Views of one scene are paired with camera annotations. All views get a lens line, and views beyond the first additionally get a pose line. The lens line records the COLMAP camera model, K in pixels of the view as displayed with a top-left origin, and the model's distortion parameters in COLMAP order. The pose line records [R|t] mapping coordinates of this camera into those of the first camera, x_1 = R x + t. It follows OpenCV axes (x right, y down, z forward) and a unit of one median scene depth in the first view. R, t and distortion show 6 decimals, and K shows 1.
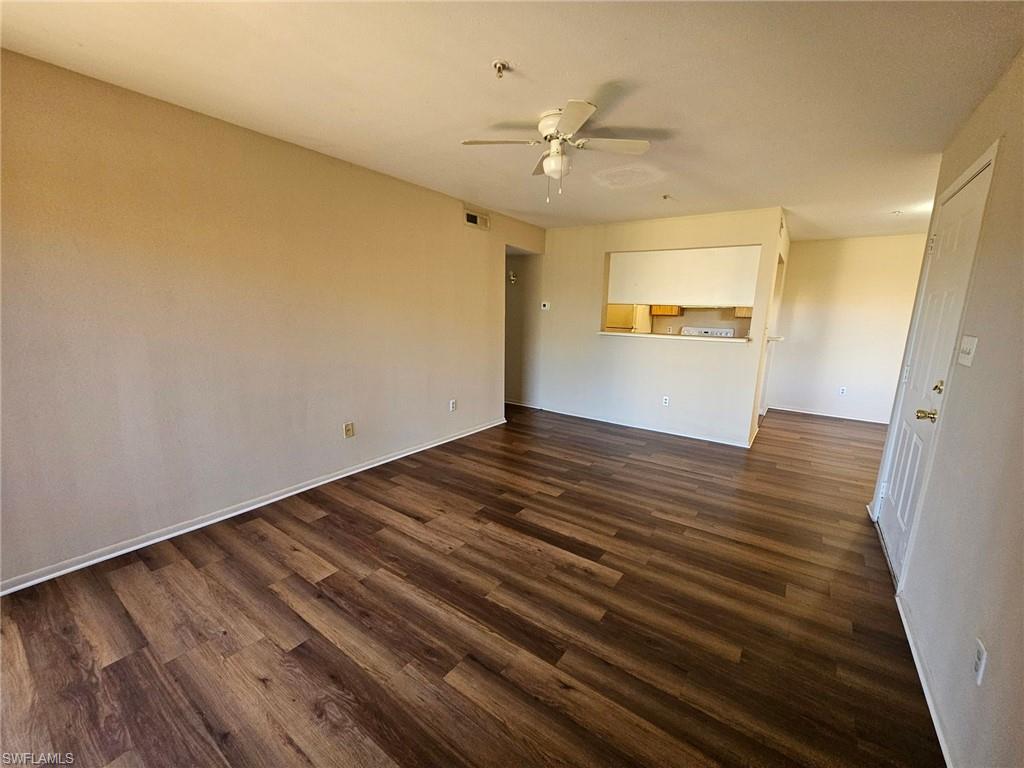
lens RADIAL K [[413.9, 0, 513.1], [0, 413.9, 388.8], [0, 0, 1]] dist [-0.000370, 0.000174]
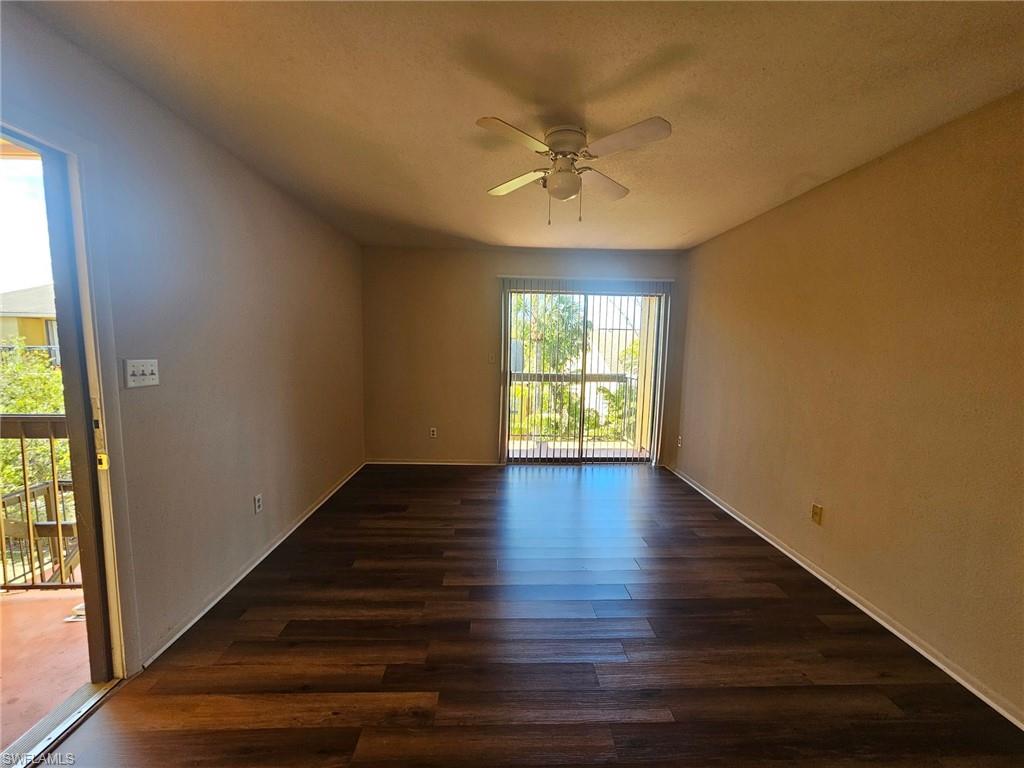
lens RADIAL K [[413.9, 0, 513.1], [0, 413.9, 388.8], [0, 0, 1]] dist [-0.000370, 0.000174]
pose [[-0.790511, 0.026673, -0.611866, 0.715718], [-0.156113, 0.957274, 0.243422, -0.310205], [0.592217, 0.287948, -0.752572, 1.657421]]
